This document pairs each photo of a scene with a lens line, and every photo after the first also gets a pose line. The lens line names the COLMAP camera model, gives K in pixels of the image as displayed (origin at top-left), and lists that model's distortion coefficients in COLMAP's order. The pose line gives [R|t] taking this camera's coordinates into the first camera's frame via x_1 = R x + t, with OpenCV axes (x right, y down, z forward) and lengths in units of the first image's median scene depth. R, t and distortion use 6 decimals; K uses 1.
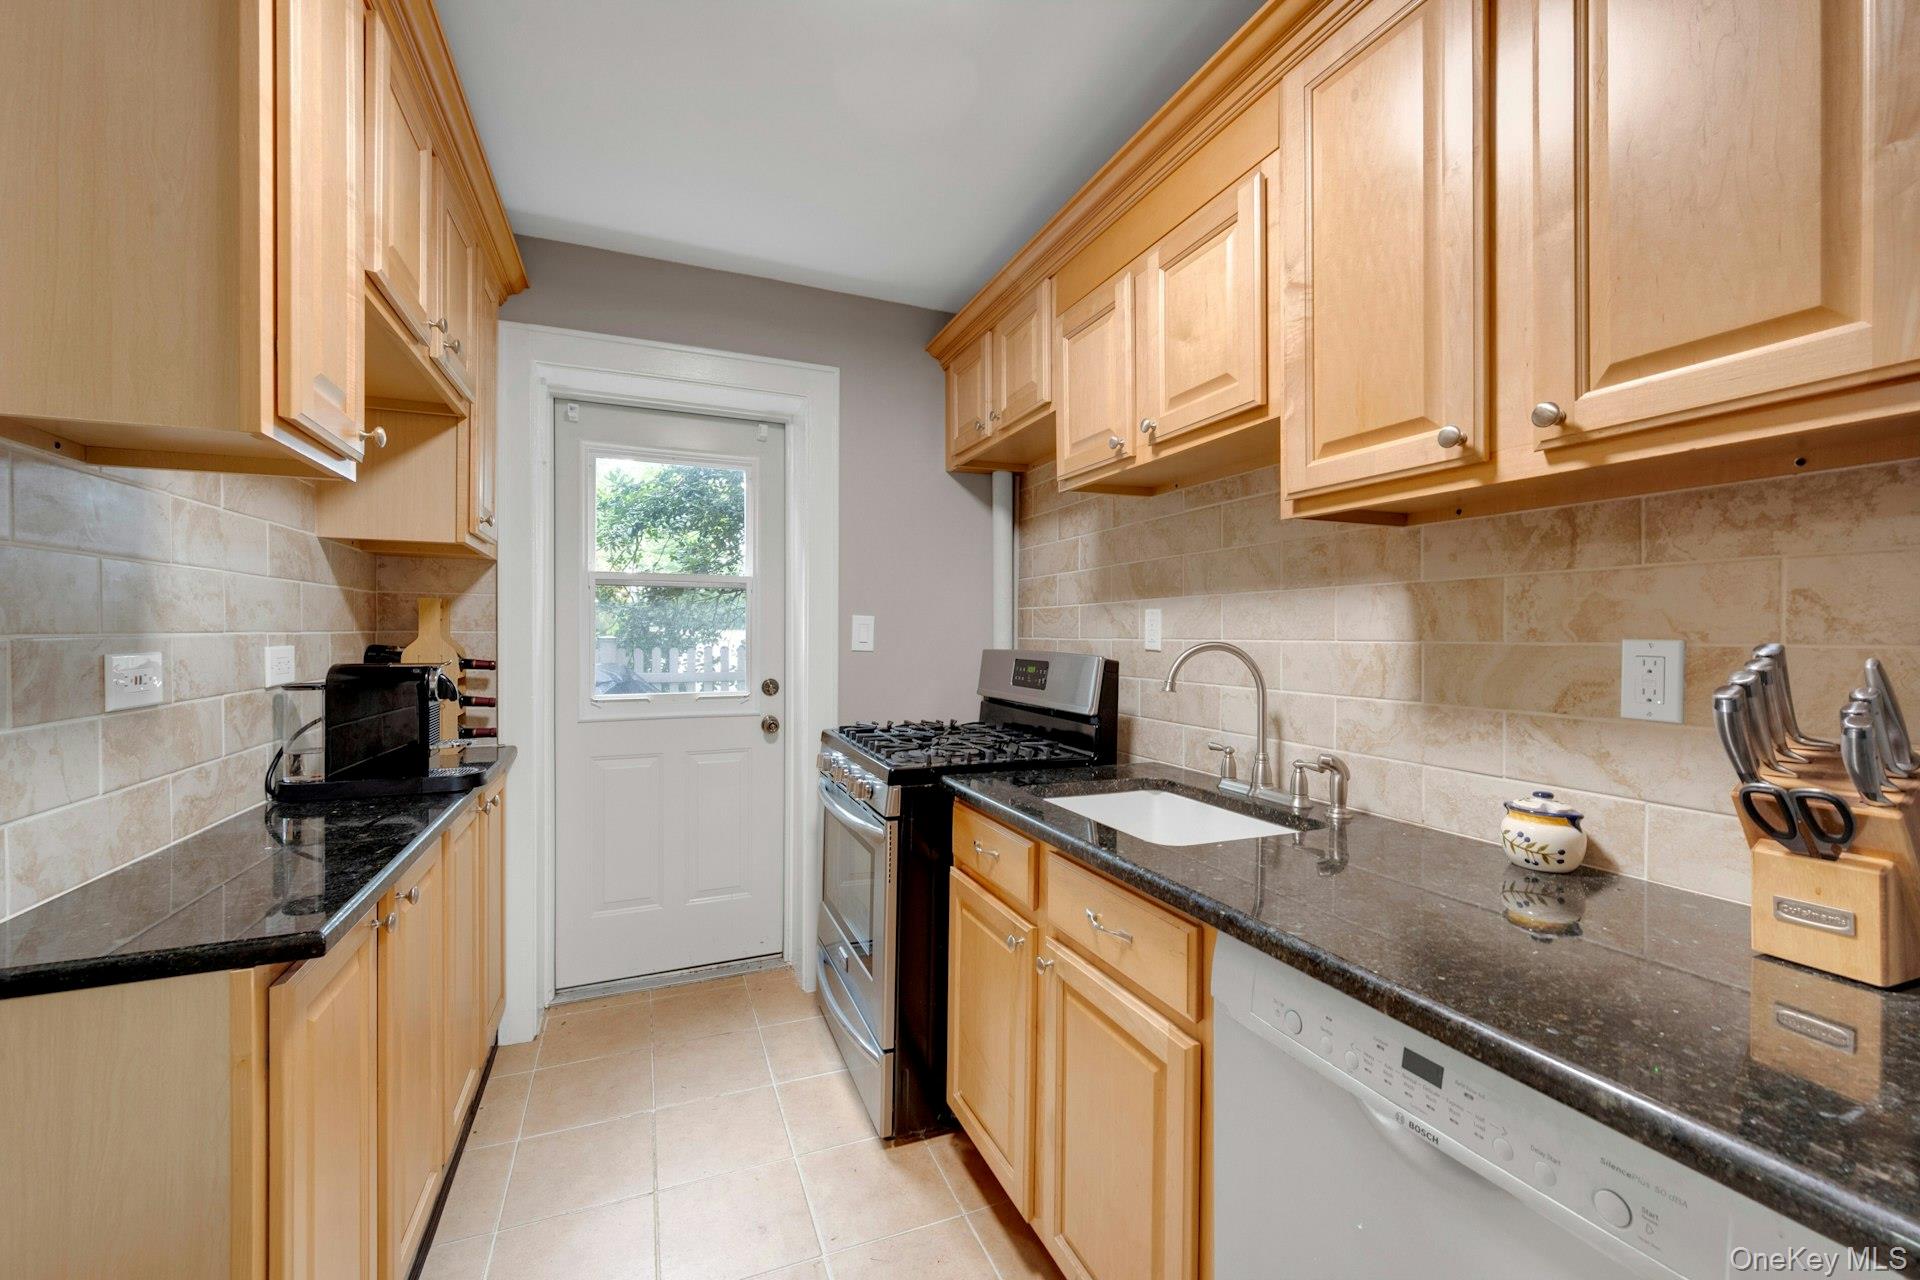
lens RADIAL K [[791.0, 0, 994.6], [0, 791.0, 634.4], [0, 0, 1]] dist [0.000905, -0.000059]
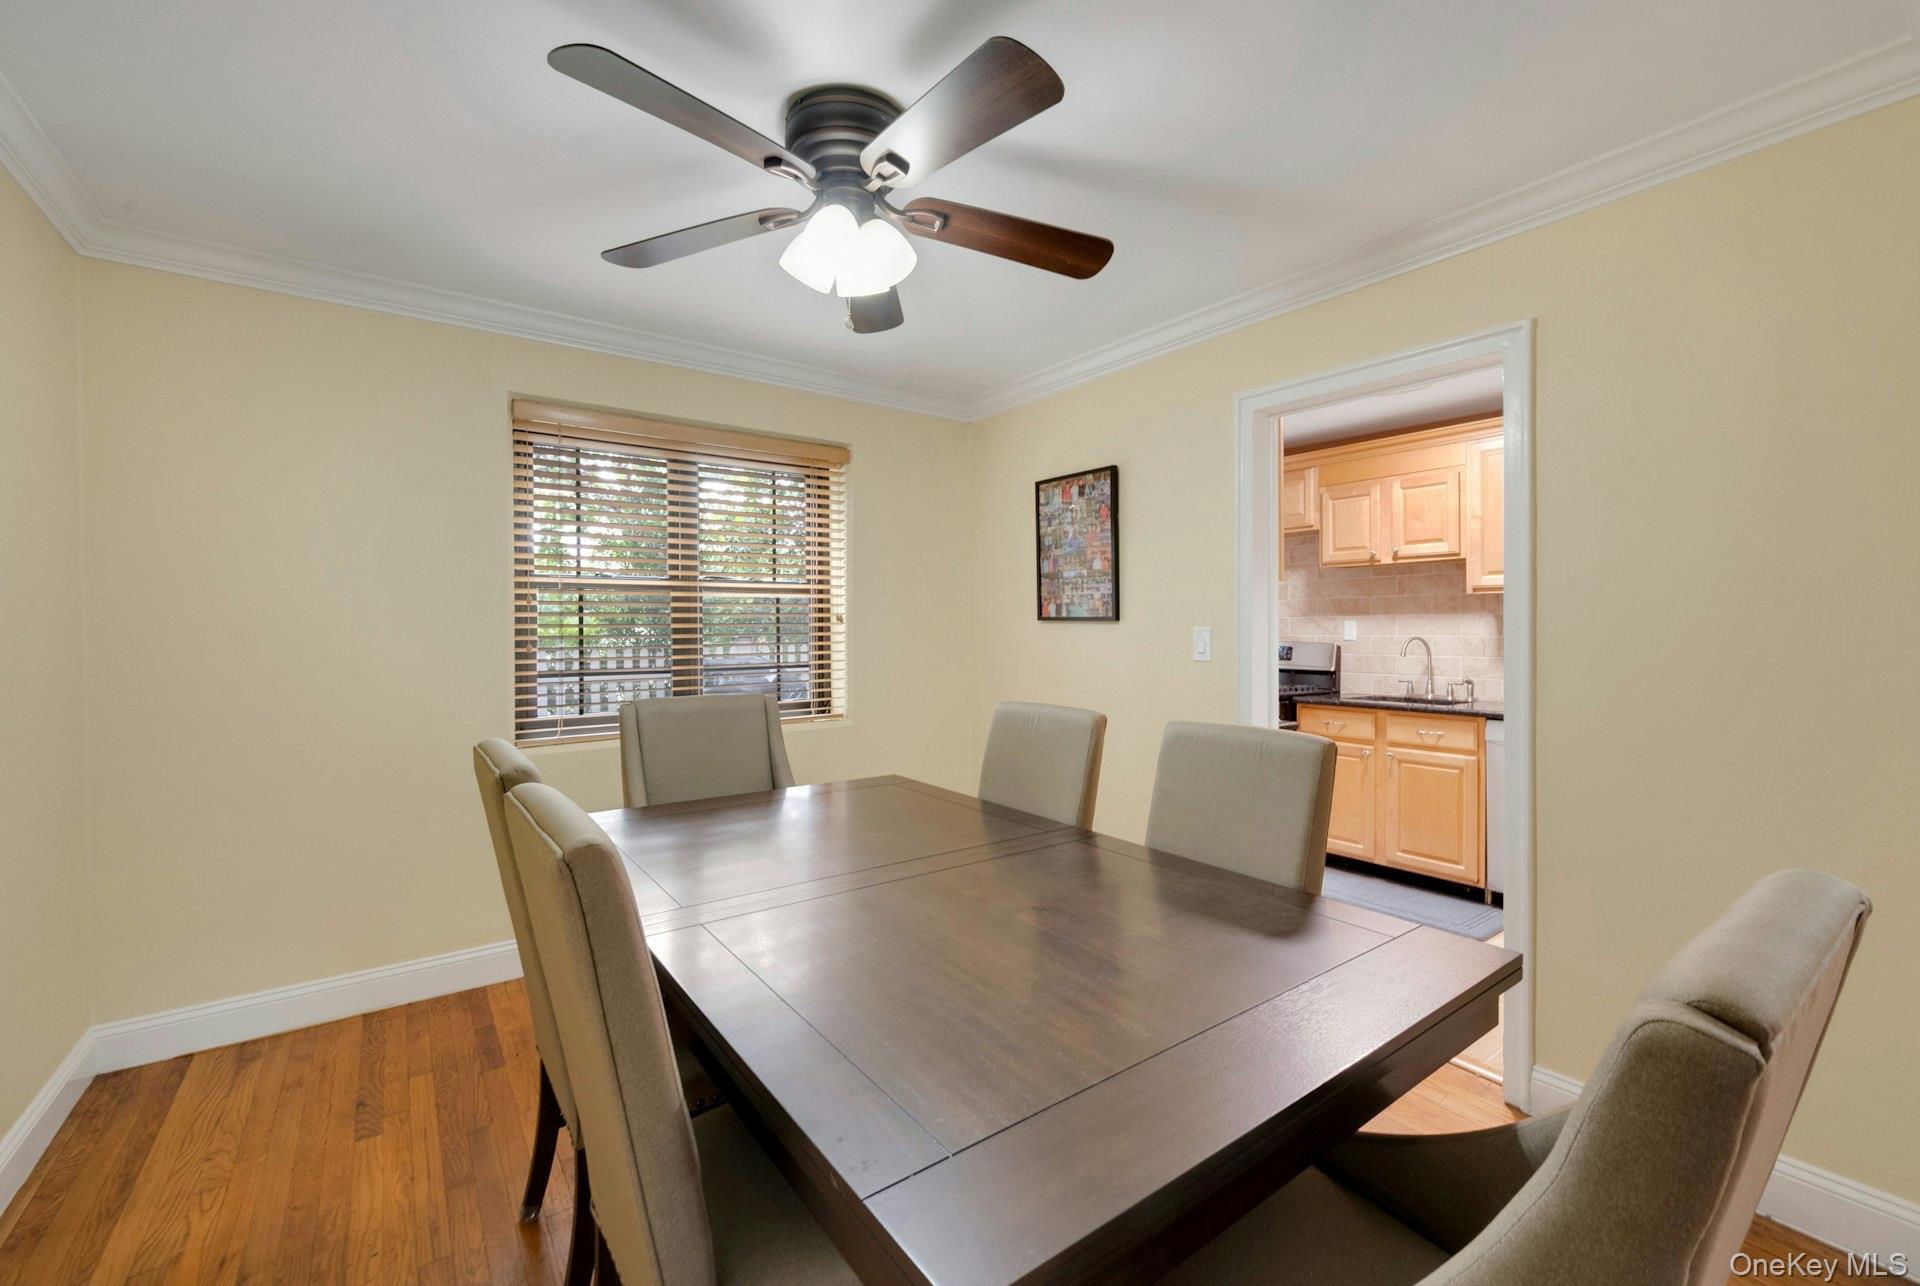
lens RADIAL K [[803.6, 0, 1024.0], [0, 803.6, 638.6], [0, 0, 1]] dist [0.001800, -0.000036]
pose [[0.969332, -0.013245, 0.245396, -1.638276], [0.009410, 0.999815, 0.016792, -0.040965], [-0.245573, -0.013968, 0.969277, -1.225729]]
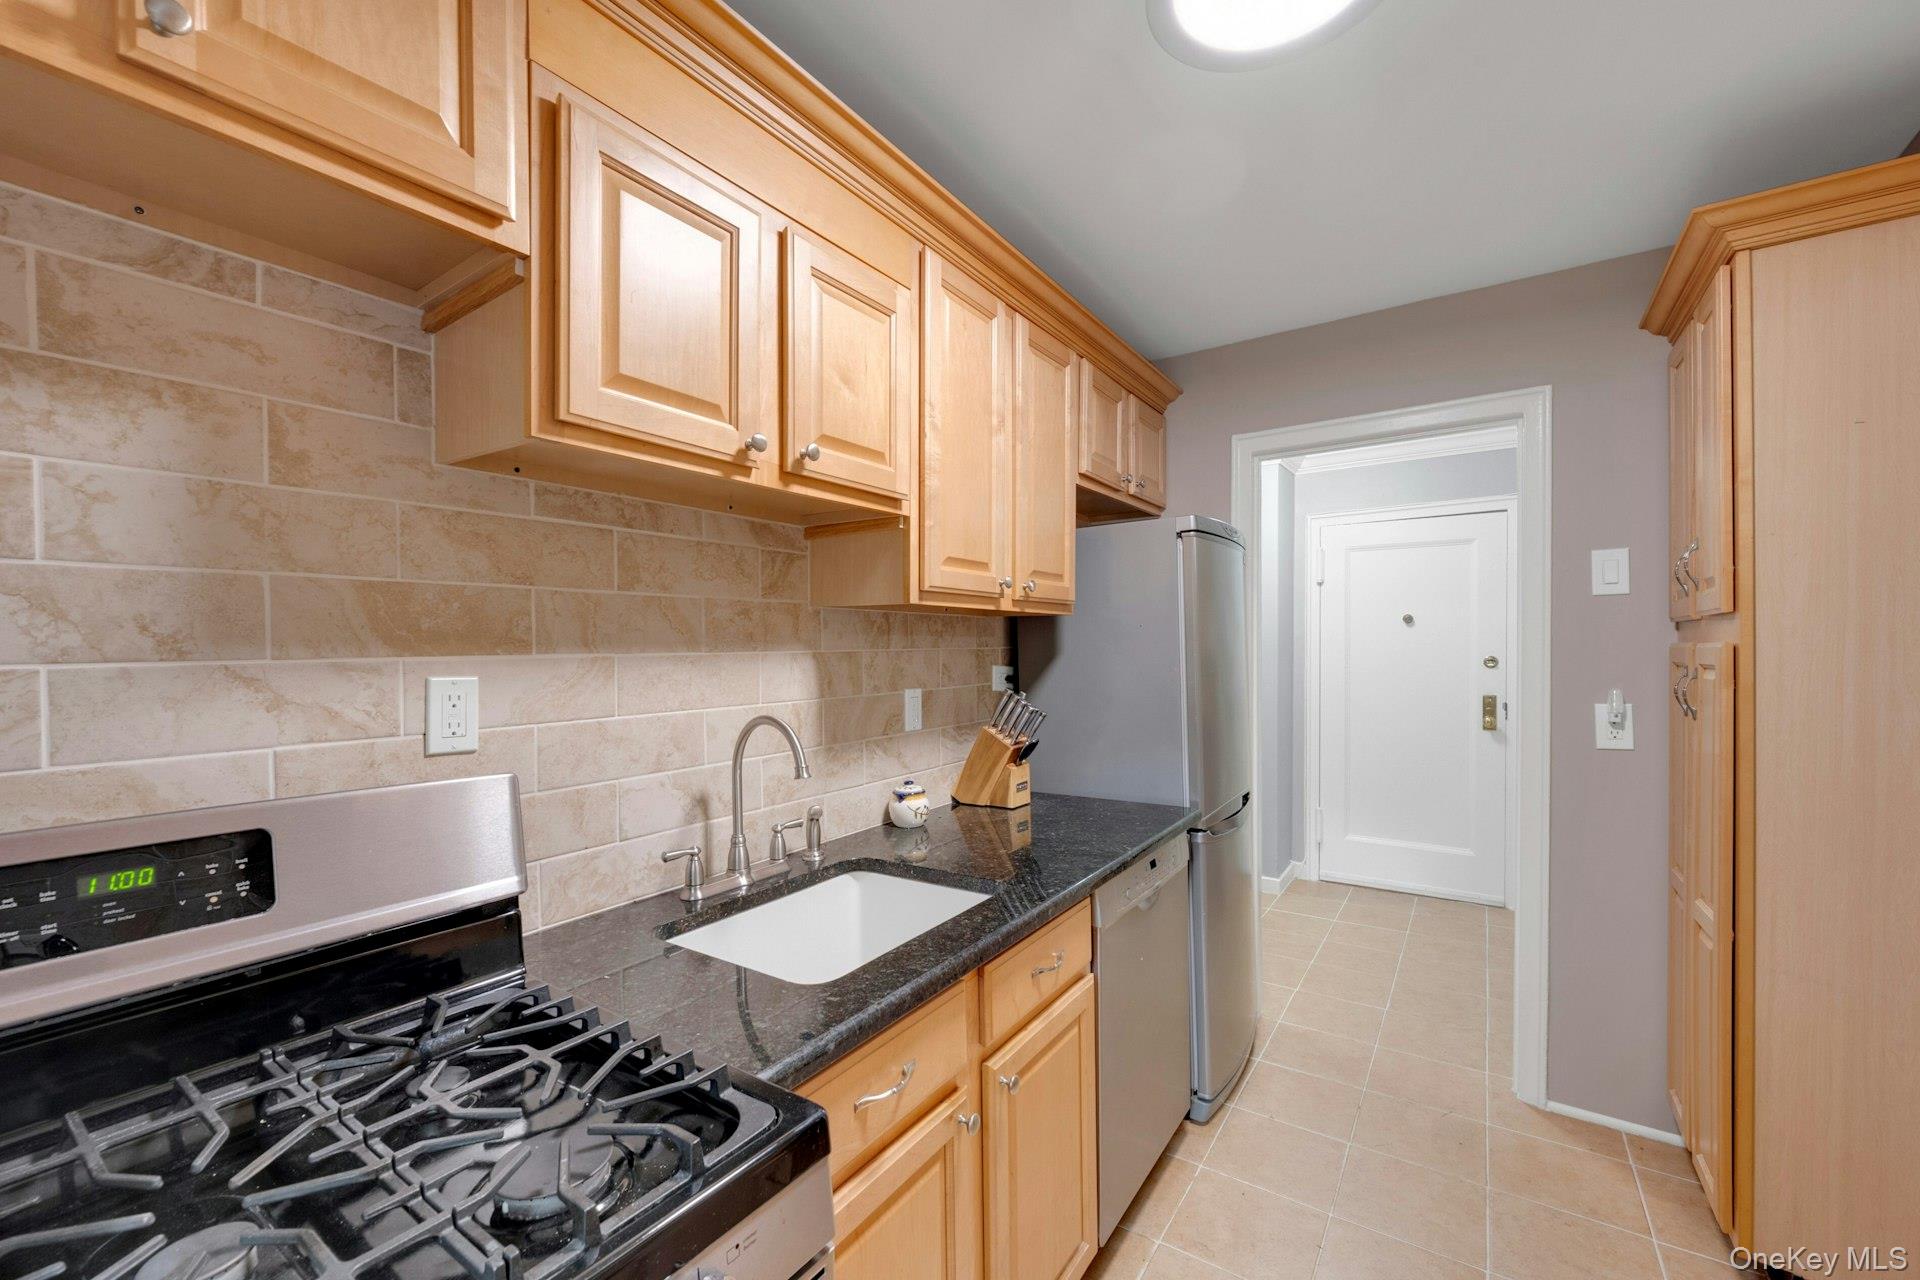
lens RADIAL K [[773.0, 0, 922.1], [0, 773.0, 645.8], [0, 0, 1]] dist [-0.000065, -0.000045]
pose [[-0.499450, -0.002692, 0.866339, -0.570506], [0.002393, 0.999987, 0.004487, -0.074704], [-0.866340, 0.004314, -0.499437, 1.358847]]
